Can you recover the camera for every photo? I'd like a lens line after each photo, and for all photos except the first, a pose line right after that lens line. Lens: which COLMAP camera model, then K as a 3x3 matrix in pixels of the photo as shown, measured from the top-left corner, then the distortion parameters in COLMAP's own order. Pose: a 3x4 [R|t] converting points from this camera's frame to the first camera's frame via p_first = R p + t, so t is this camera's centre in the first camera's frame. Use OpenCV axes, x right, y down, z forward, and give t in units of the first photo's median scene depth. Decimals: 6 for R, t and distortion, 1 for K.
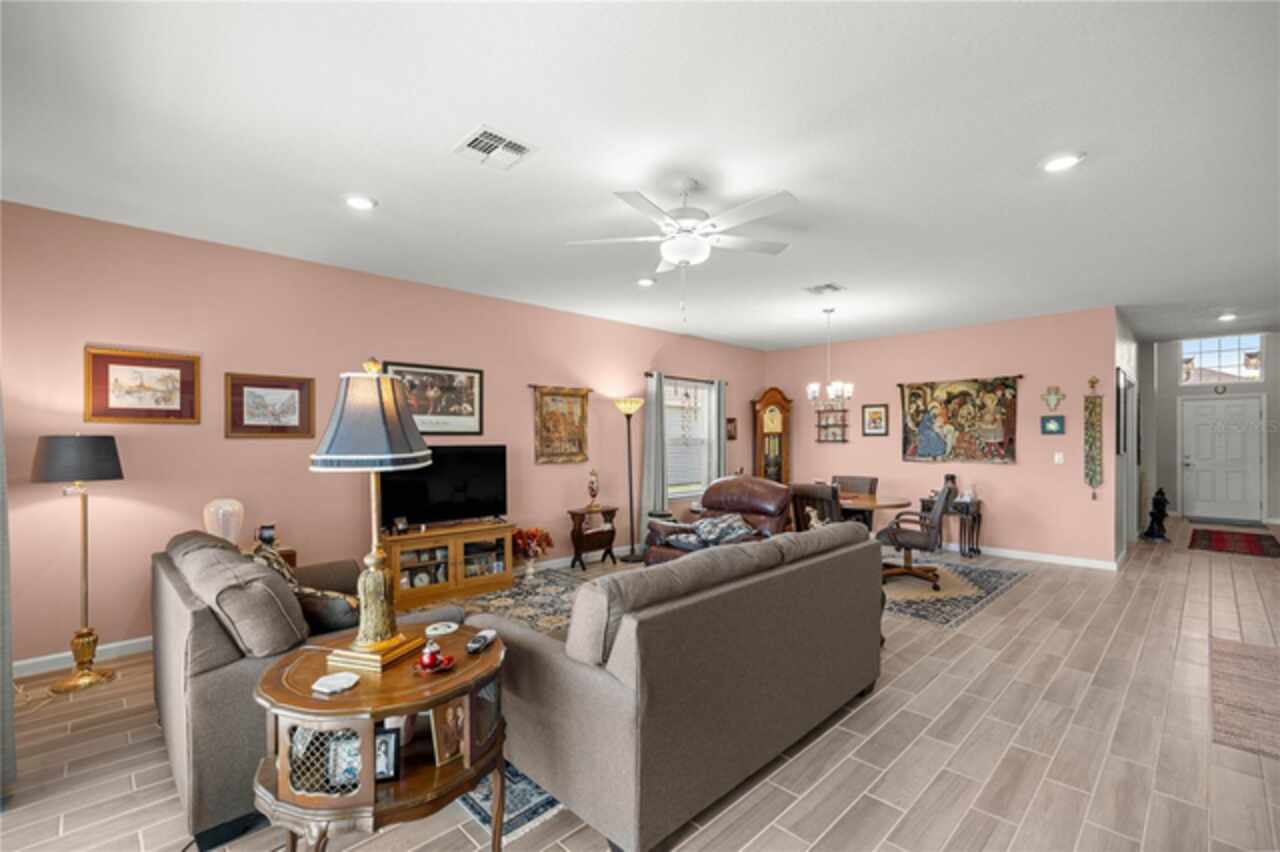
lens RADIAL K [[553.6, 0, 638.4], [0, 553.6, 443.7], [0, 0, 1]] dist [0.000164, -0.000183]
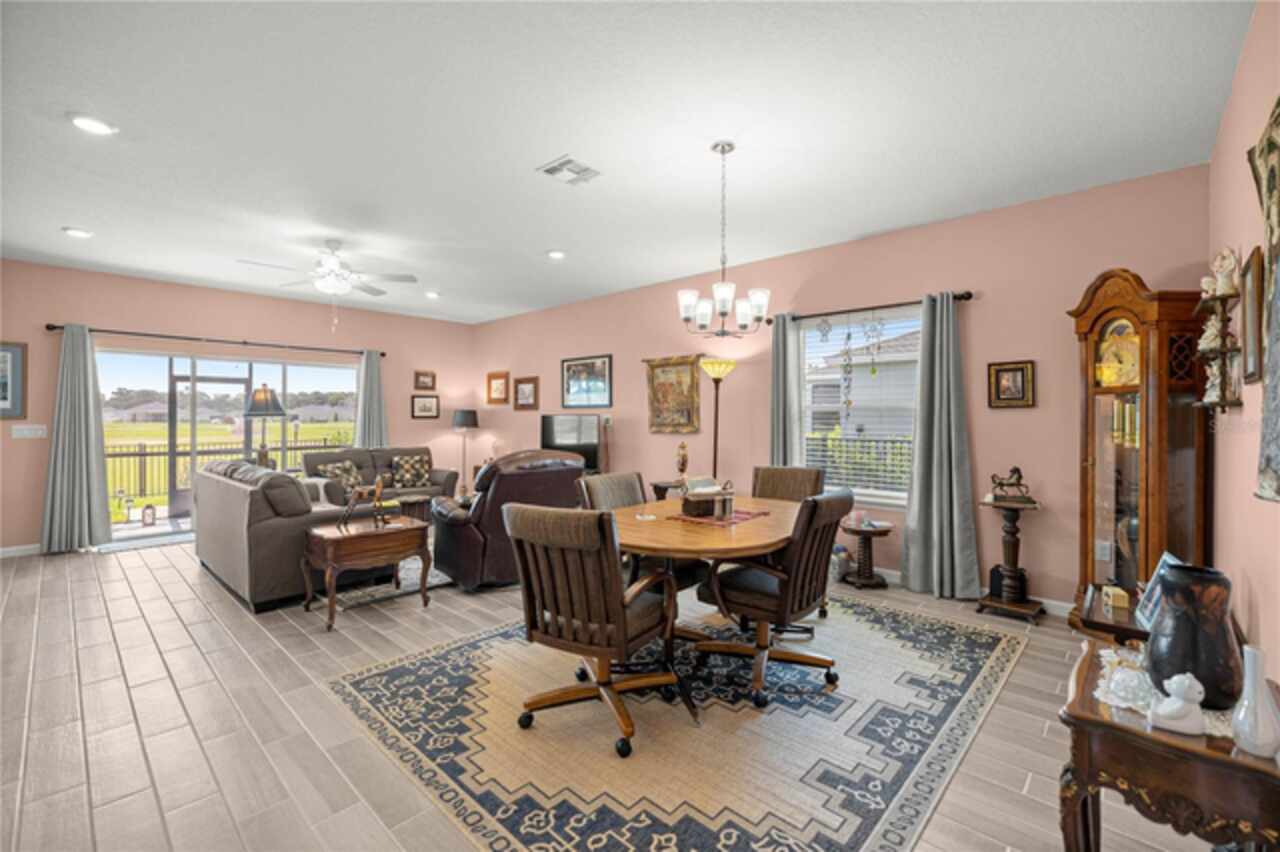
lens RADIAL K [[542.0, 0, 642.2], [0, 542.0, 419.1], [0, 0, 1]] dist [0.002949, -0.000140]
pose [[0.056234, 0.004758, -0.998406, 0.753411], [-0.009318, 0.999948, 0.004241, 0.004900], [0.998374, 0.009065, 0.056275, 0.810444]]
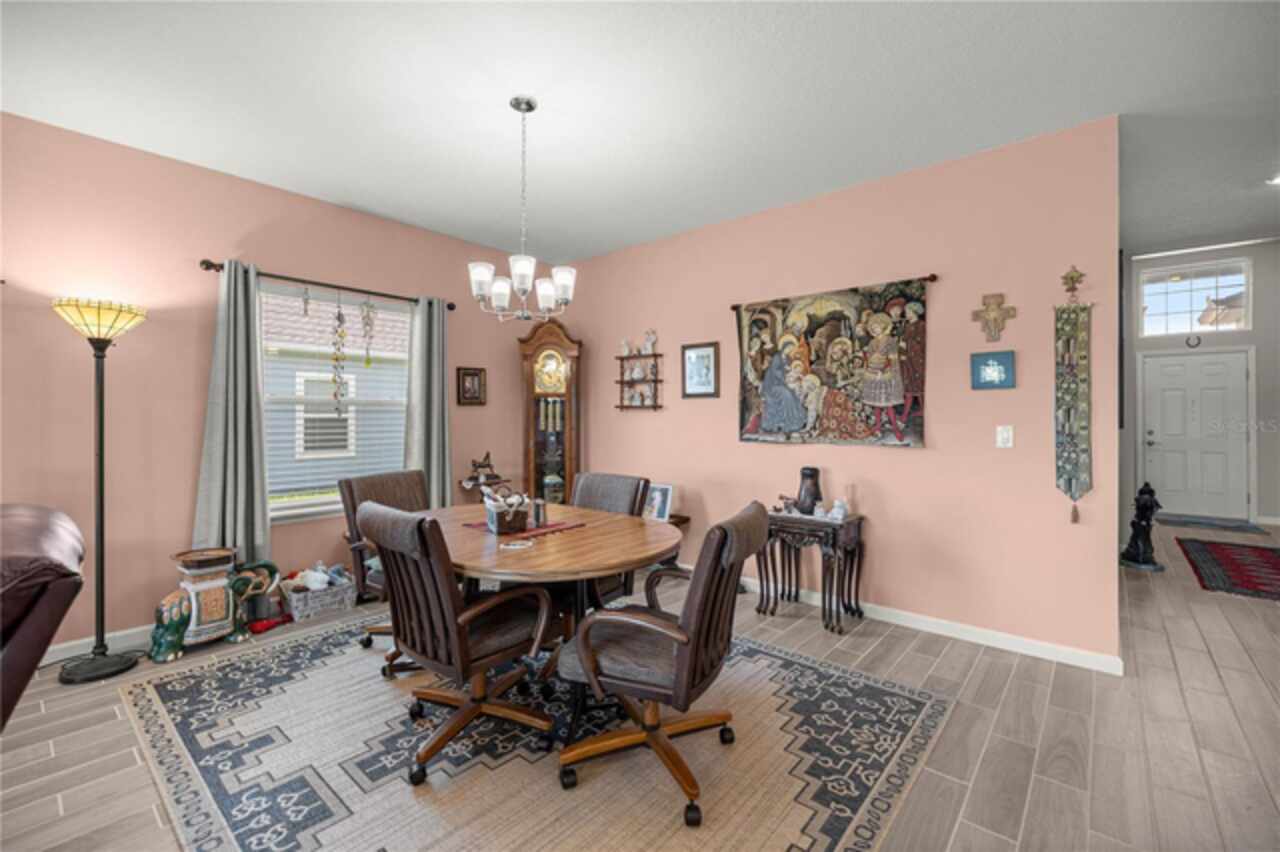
lens RADIAL K [[542.0, 0, 647.8], [0, 542.0, 417.9], [0, 0, 1]] dist [0.002949, -0.000140]
pose [[0.994815, 0.001058, 0.101698, 0.360114], [-0.000706, 0.999994, -0.003497, 0.010522], [-0.101701, 0.003407, 0.994809, 0.504510]]
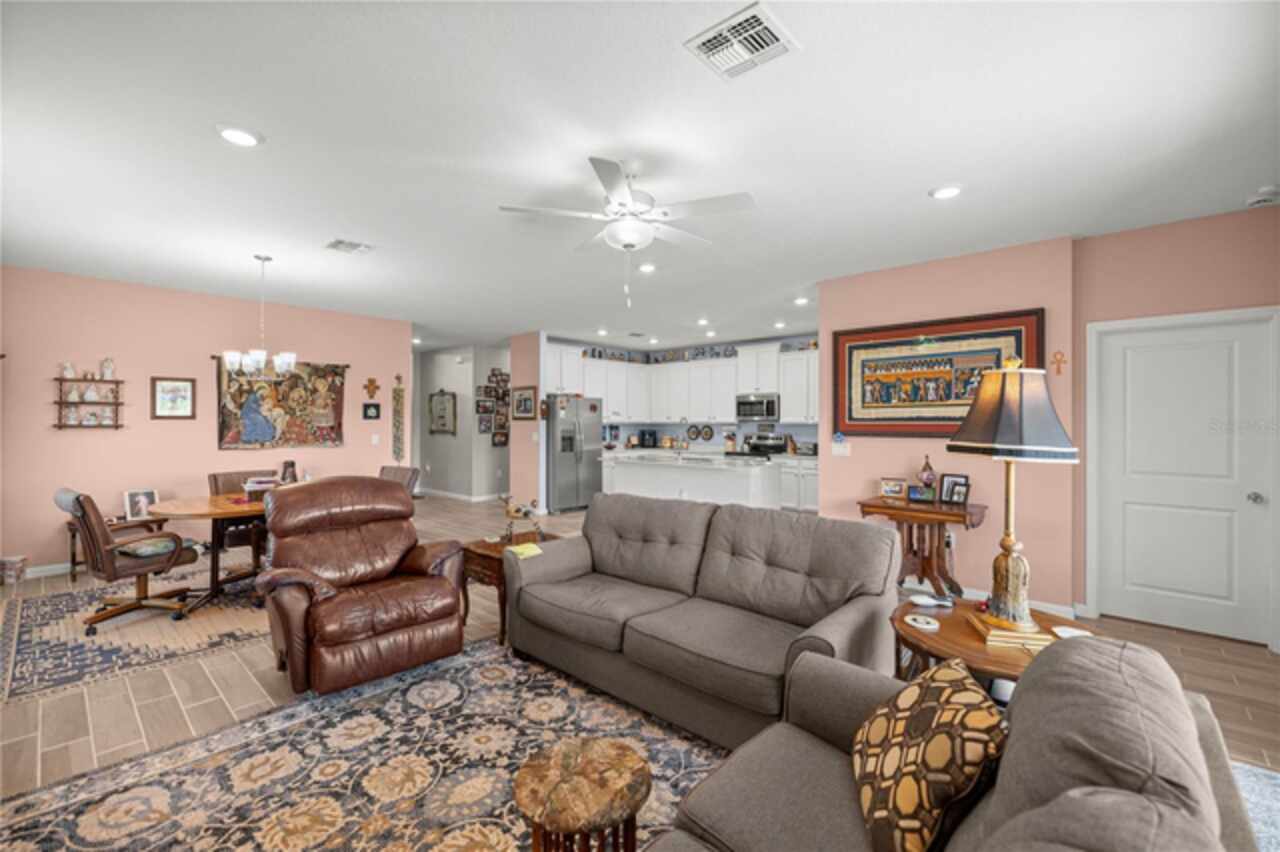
lens RADIAL K [[542.0, 0, 637.1], [0, 542.0, 418.1], [0, 0, 1]] dist [0.002949, -0.000140]
pose [[-0.060494, 0.003790, 0.998161, -0.399360], [0.004375, 0.999984, -0.003532, -0.011588], [-0.998159, 0.004153, -0.060510, 0.472585]]
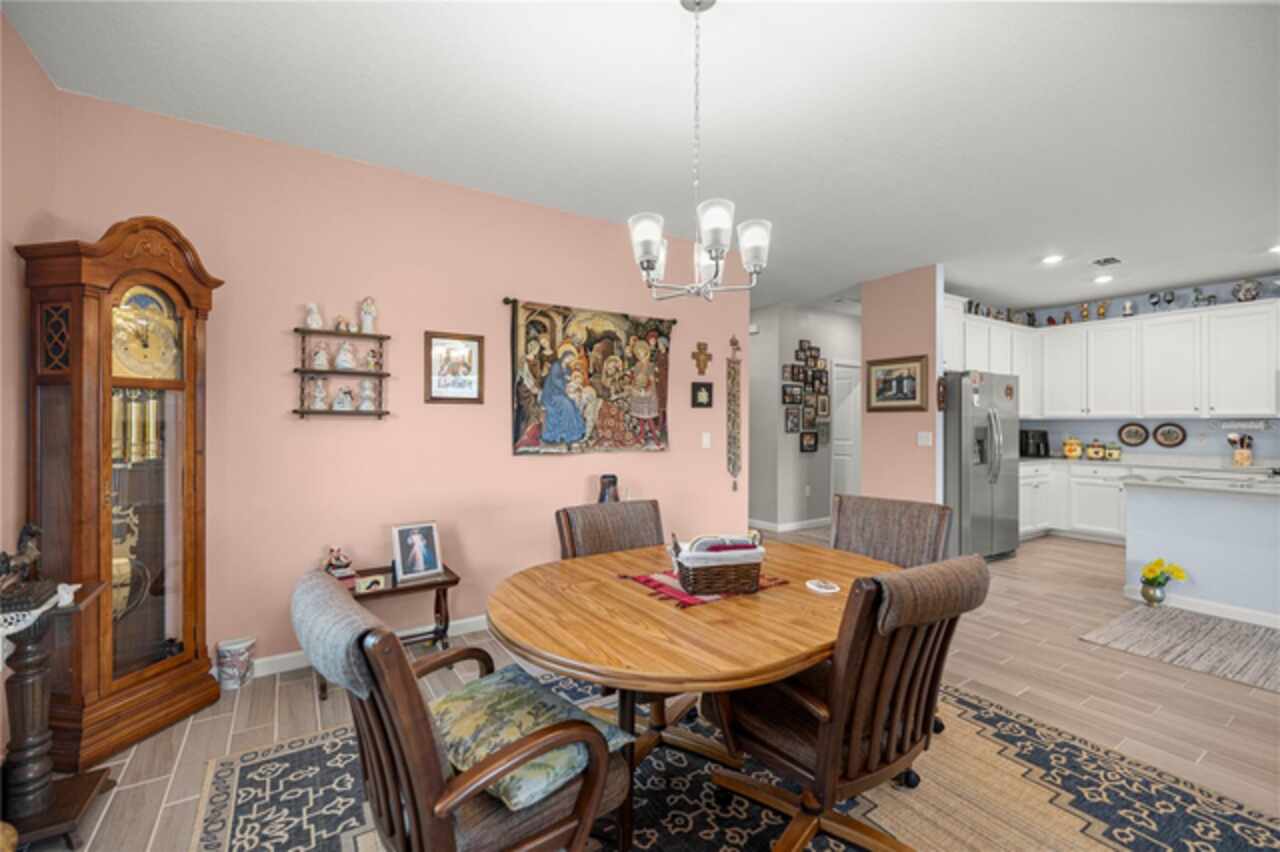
lens RADIAL K [[542.0, 0, 634.3], [0, 542.0, 420.0], [0, 0, 1]] dist [0.002949, -0.000140]
pose [[0.199252, 0.005395, 0.979933, 0.027494], [0.003305, 0.999975, -0.006177, 0.003384], [-0.979943, 0.004470, 0.199229, 0.877379]]
